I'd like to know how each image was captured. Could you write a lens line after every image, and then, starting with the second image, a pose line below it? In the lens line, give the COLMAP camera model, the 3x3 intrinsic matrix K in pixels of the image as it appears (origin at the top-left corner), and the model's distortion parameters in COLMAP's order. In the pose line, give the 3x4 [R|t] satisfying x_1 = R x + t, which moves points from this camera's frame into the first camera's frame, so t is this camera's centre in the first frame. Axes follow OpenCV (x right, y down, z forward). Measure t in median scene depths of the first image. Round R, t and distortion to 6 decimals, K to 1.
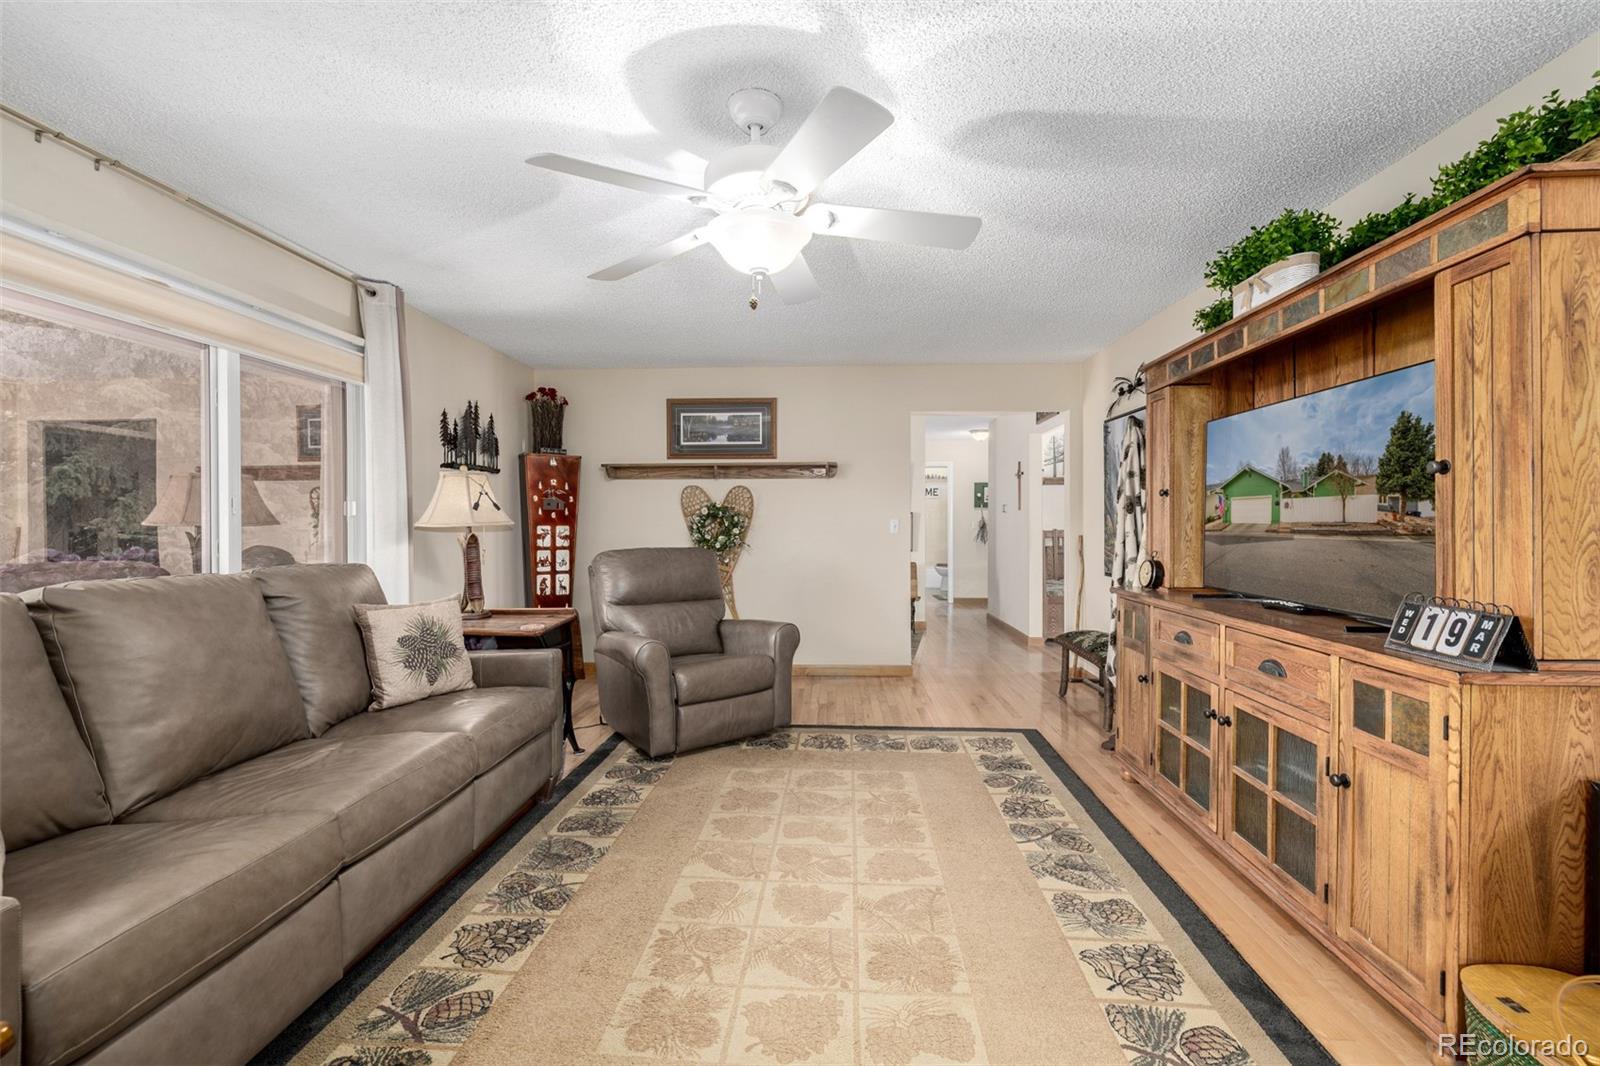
lens RADIAL K [[668.1, 0, 795.9], [0, 668.1, 528.3], [0, 0, 1]] dist [-0.001060, 0.000112]
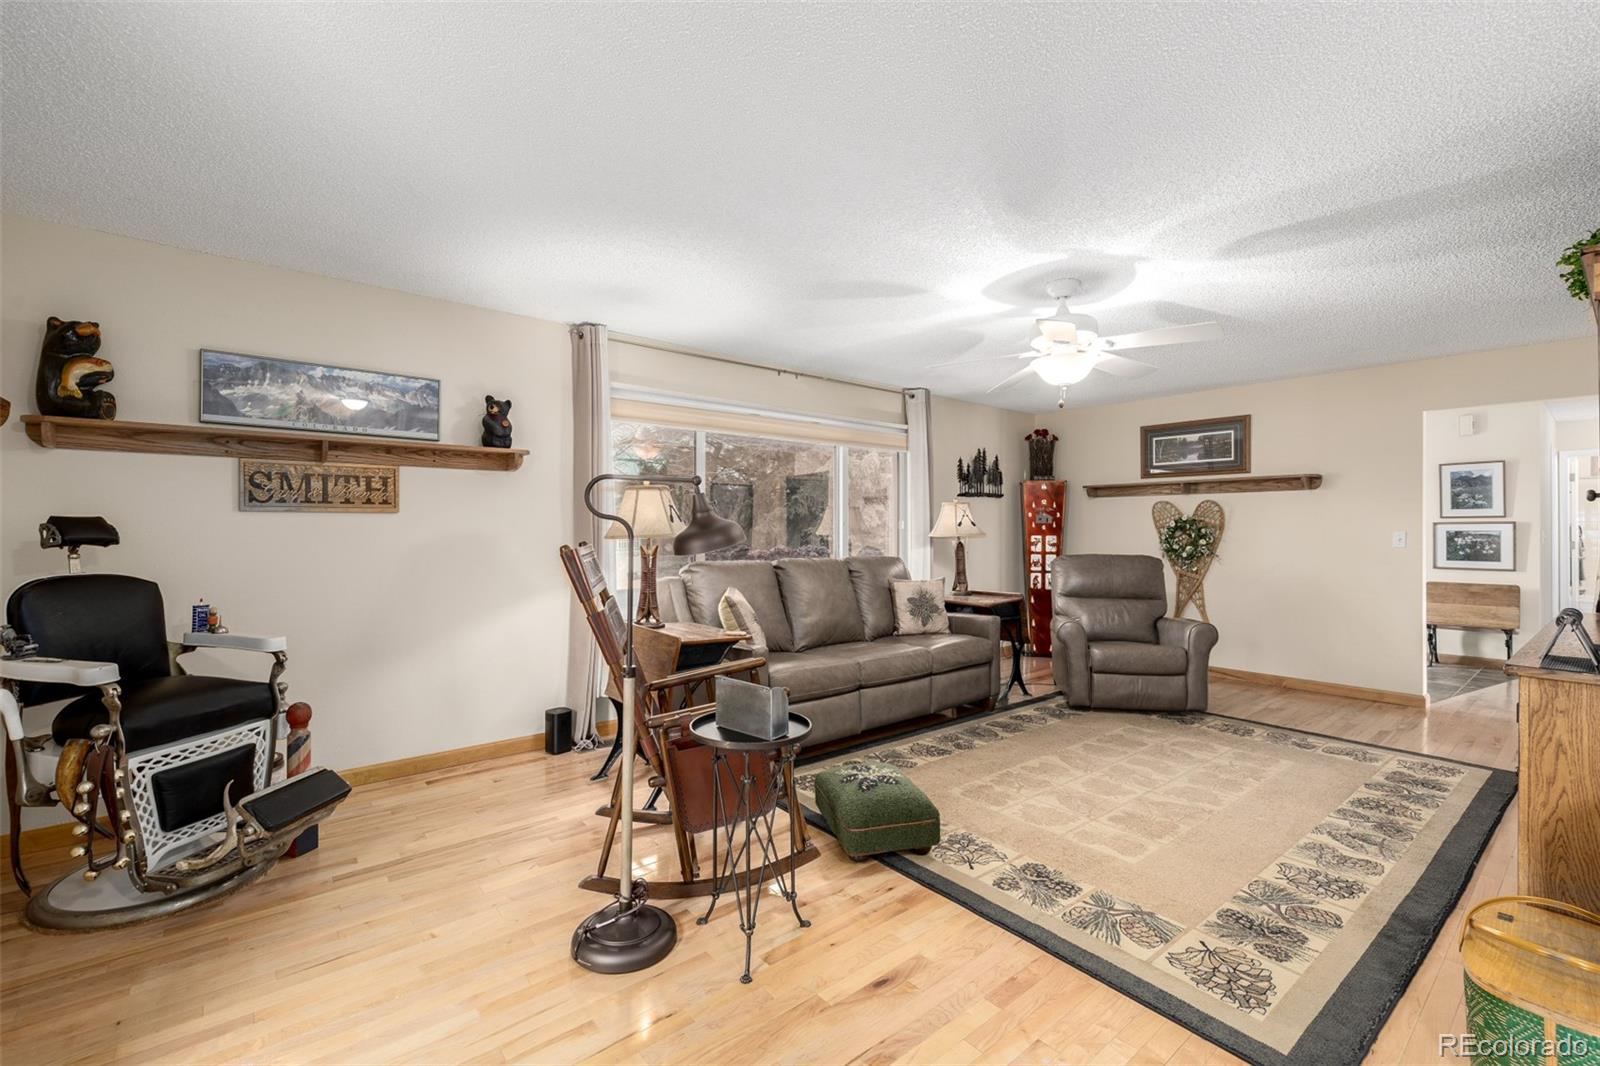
lens RADIAL K [[668.1, 0, 795.9], [0, 668.1, 528.3], [0, 0, 1]] dist [-0.001060, 0.000112]
pose [[0.670436, 0.000927, -0.741967, 0.420952], [-0.008369, 0.999945, -0.006312, -0.008942], [0.741920, 0.010441, 0.670407, -0.342720]]
